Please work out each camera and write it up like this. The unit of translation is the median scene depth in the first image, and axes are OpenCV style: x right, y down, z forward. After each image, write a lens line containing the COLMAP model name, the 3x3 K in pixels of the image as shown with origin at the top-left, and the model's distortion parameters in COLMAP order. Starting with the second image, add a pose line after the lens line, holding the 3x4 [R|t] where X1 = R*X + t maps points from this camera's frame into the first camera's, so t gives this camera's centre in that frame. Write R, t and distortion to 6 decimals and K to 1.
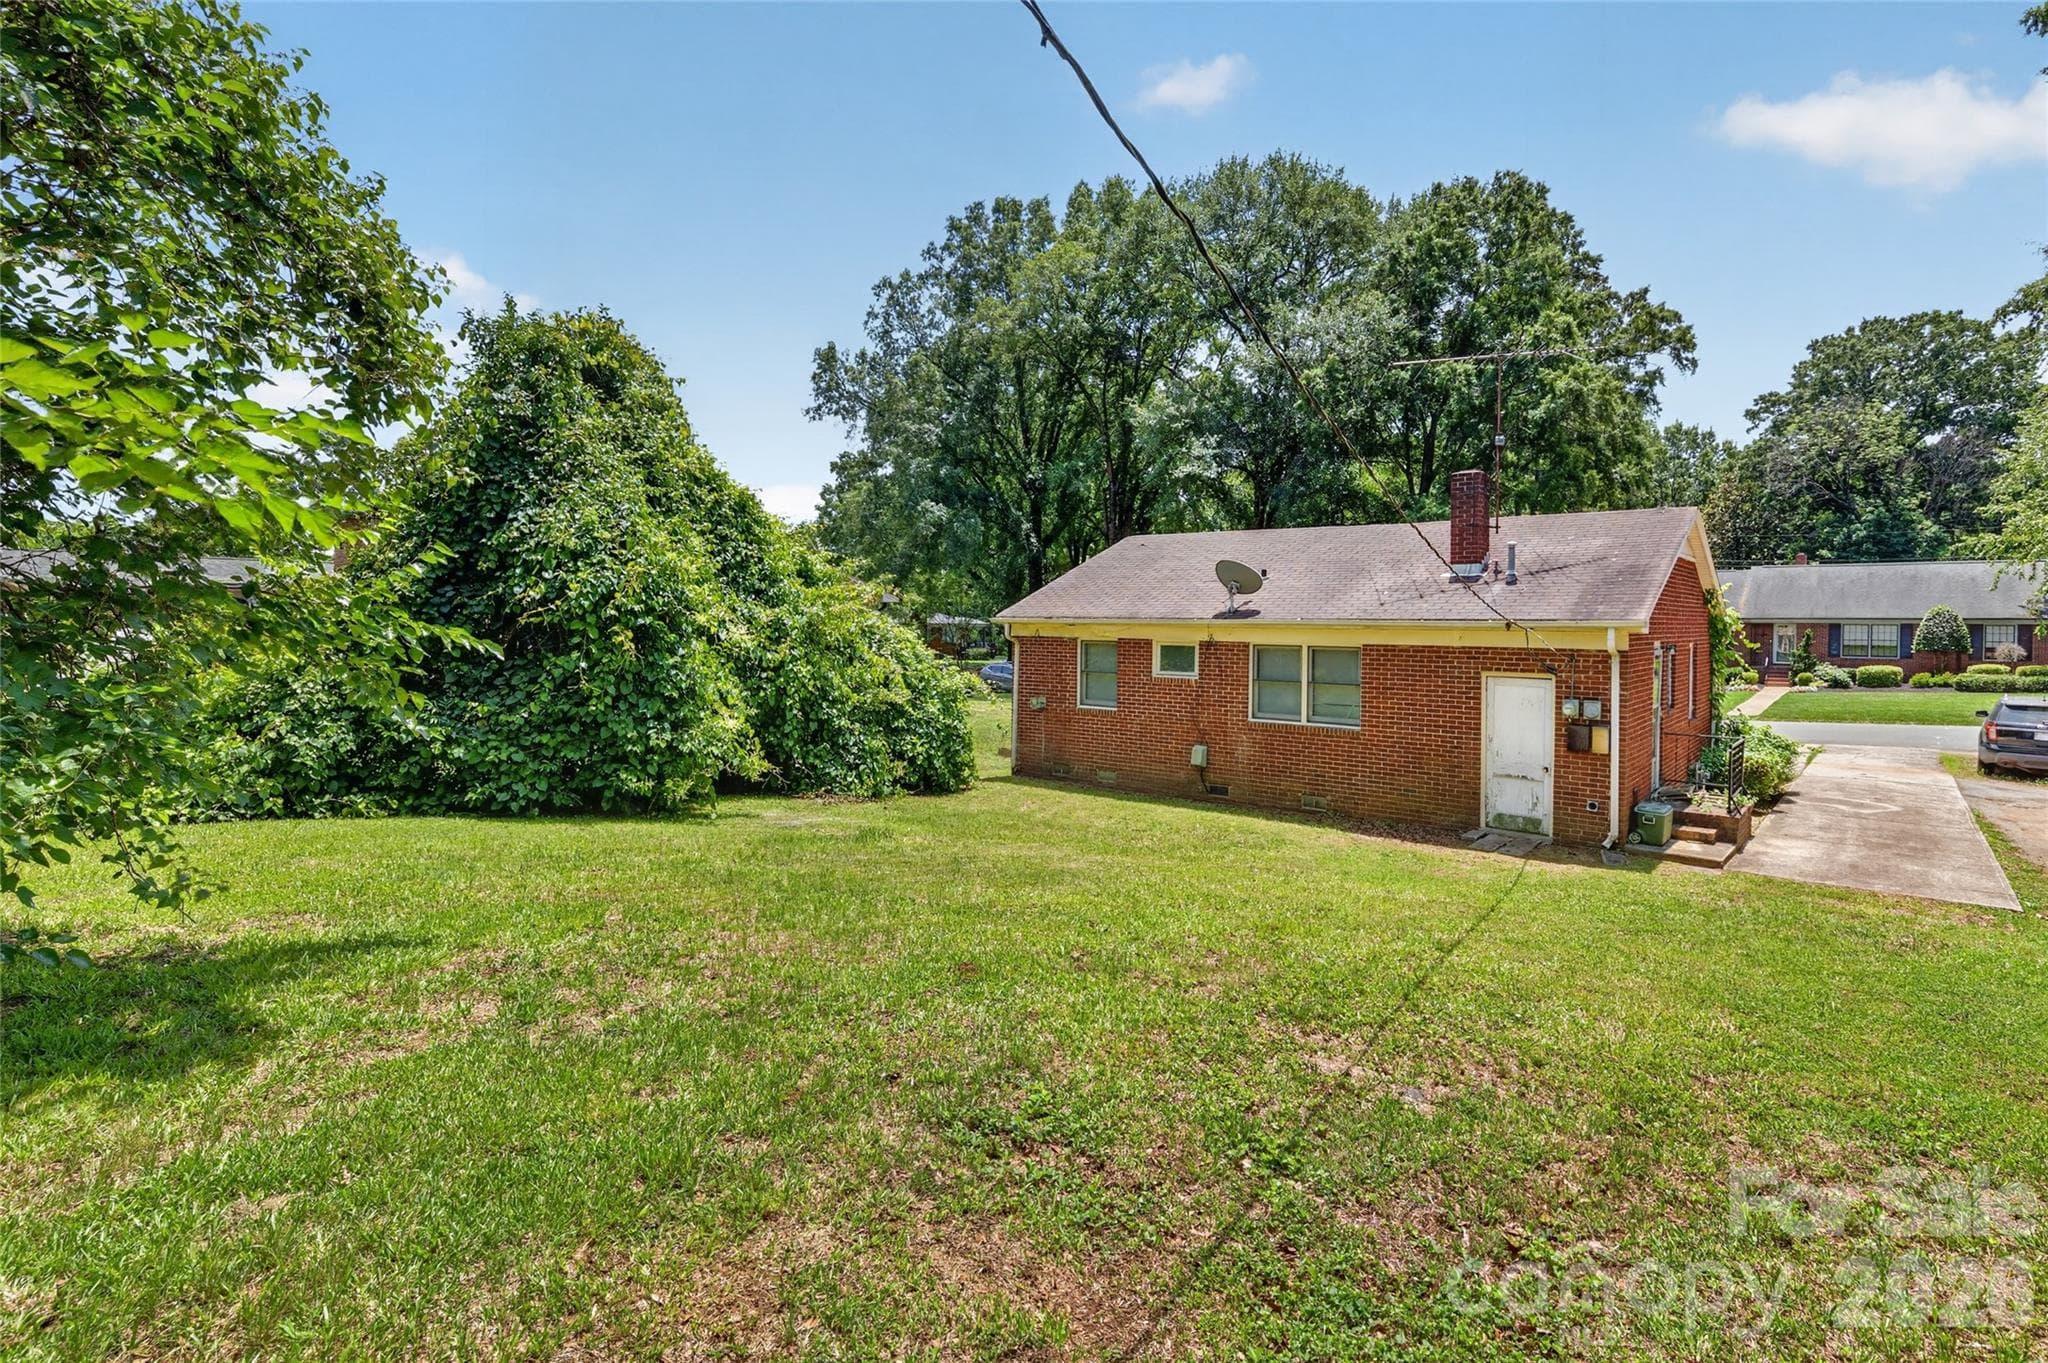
lens RADIAL K [[1005.1, 0, 1026.6], [0, 1005.1, 641.6], [0, 0, 1]] dist [0.005647, 0.000560]
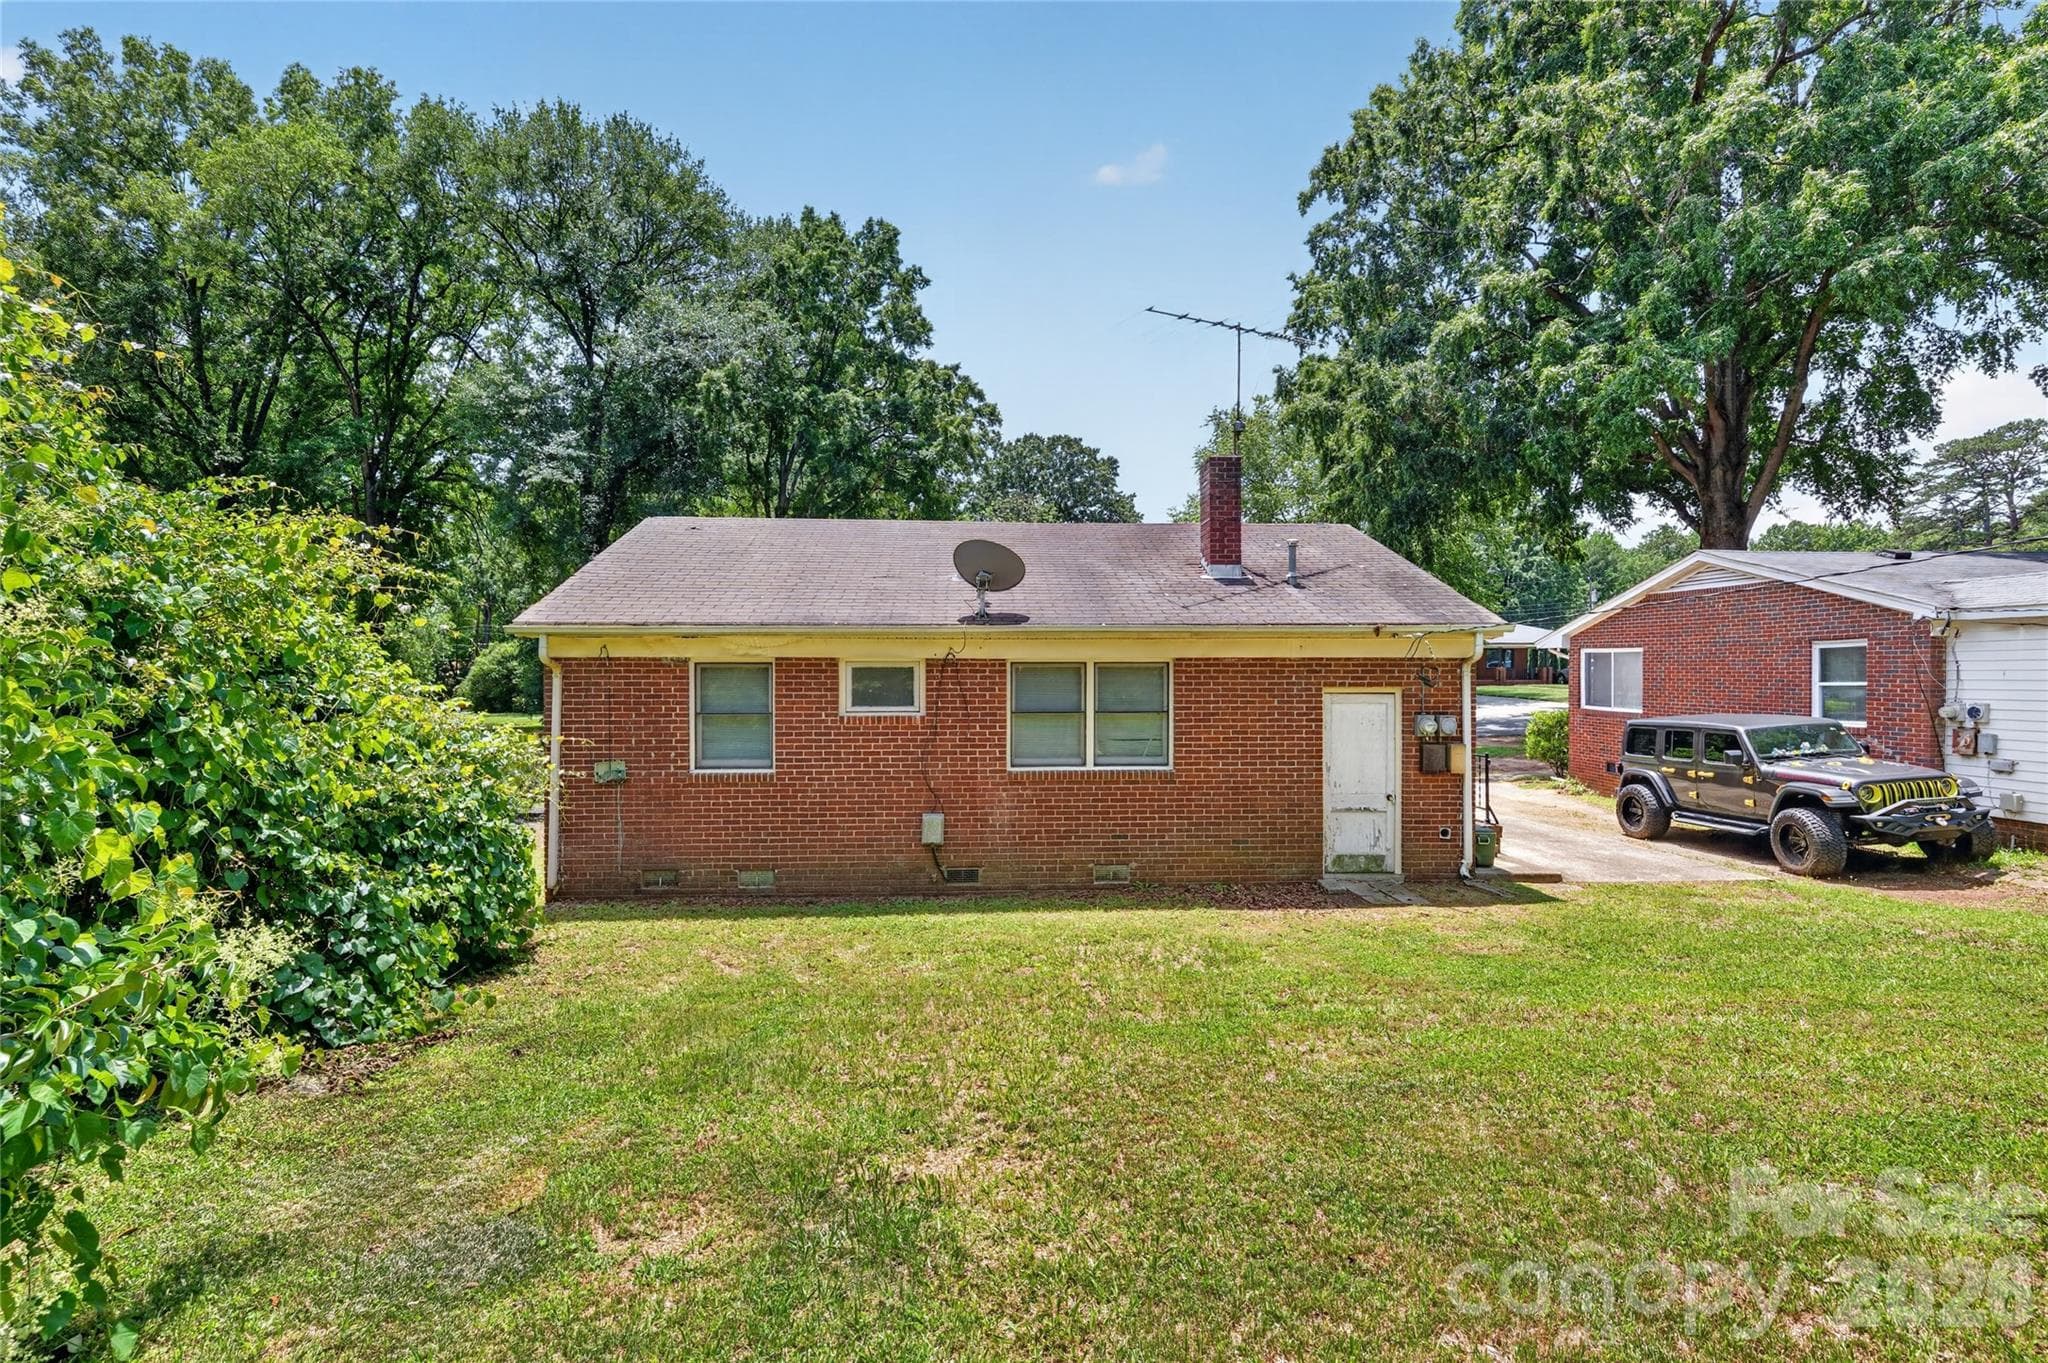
lens RADIAL K [[952.1, 0, 1019.9], [0, 952.1, 677.1], [0, 0, 1]] dist [0.015612, -0.001678]
pose [[0.721087, -0.013694, 0.692710, -0.233554], [0.020911, 0.999779, -0.002004, 0.014745], [-0.692529, 0.015931, 0.721214, 0.511368]]
